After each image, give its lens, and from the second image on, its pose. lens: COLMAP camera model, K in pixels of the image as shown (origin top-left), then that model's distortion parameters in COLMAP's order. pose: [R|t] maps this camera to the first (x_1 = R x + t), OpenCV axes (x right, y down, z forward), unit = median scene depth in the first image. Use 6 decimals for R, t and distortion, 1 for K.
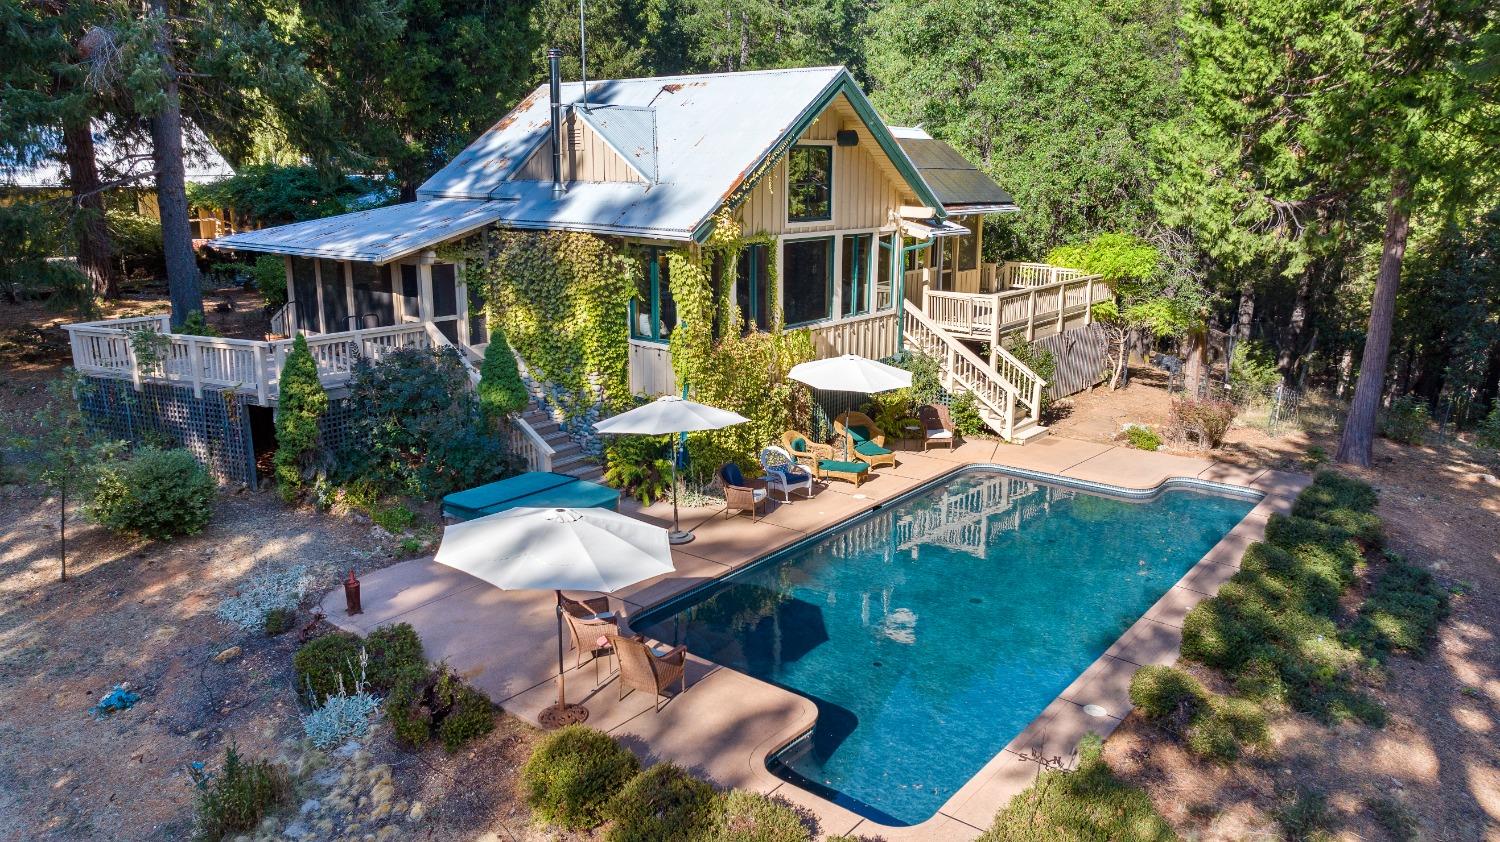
lens RADIAL K [[1046.5, 0, 746.8], [0, 1046.5, 424.0], [0, 0, 1]] dist [-0.011997, 0.016602]
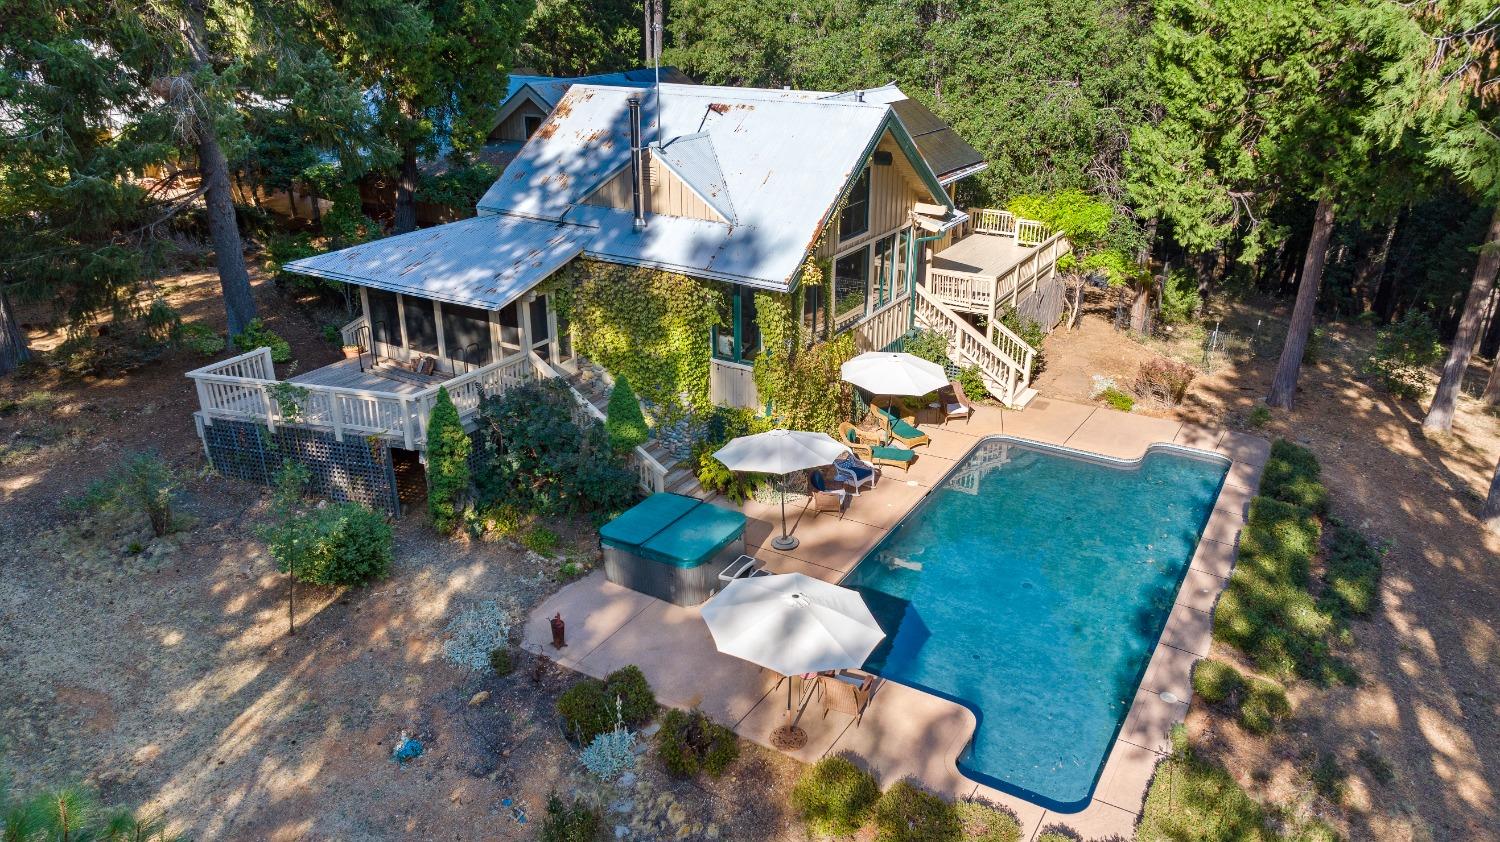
lens RADIAL K [[1046.5, 0, 749.3], [0, 1046.5, 417.9], [0, 0, 1]] dist [-0.011997, 0.016602]
pose [[0.991133, -0.054423, 0.121214, -0.214456], [0.036214, 0.988376, 0.147655, -0.184548], [-0.127840, -0.141956, 0.981583, -0.129645]]
